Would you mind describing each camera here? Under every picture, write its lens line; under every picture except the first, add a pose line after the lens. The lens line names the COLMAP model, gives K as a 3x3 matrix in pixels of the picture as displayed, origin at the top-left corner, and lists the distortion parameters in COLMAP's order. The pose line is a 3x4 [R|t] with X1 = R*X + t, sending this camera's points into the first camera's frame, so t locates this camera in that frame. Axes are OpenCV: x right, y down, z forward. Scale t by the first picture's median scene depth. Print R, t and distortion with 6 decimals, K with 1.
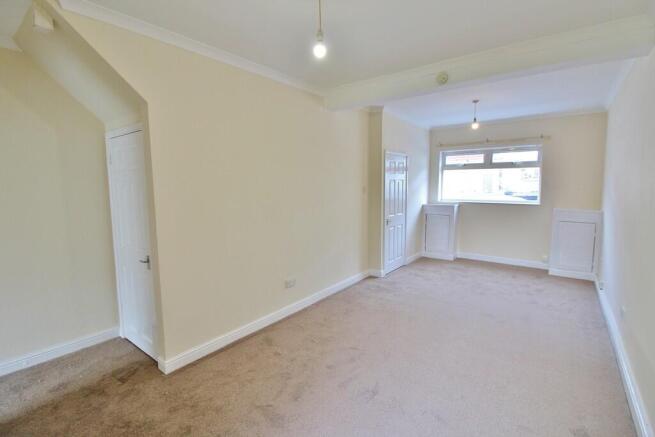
lens RADIAL K [[307.9, 0, 328.0], [0, 307.9, 216.7], [0, 0, 1]] dist [-0.002628, -0.000185]
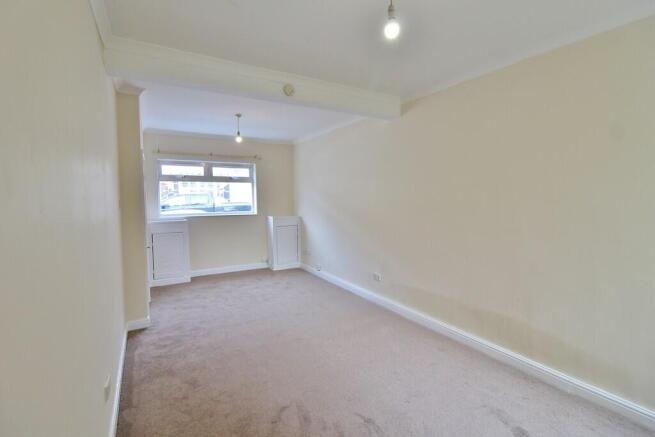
lens RADIAL K [[307.9, 0, 327.7], [0, 307.9, 218.8], [0, 0, 1]] dist [-0.002628, -0.000185]
pose [[0.361256, -0.065586, 0.930157, -0.318393], [0.099191, 0.994566, 0.031603, -0.033629], [-0.927176, 0.080847, 0.365799, 0.324844]]
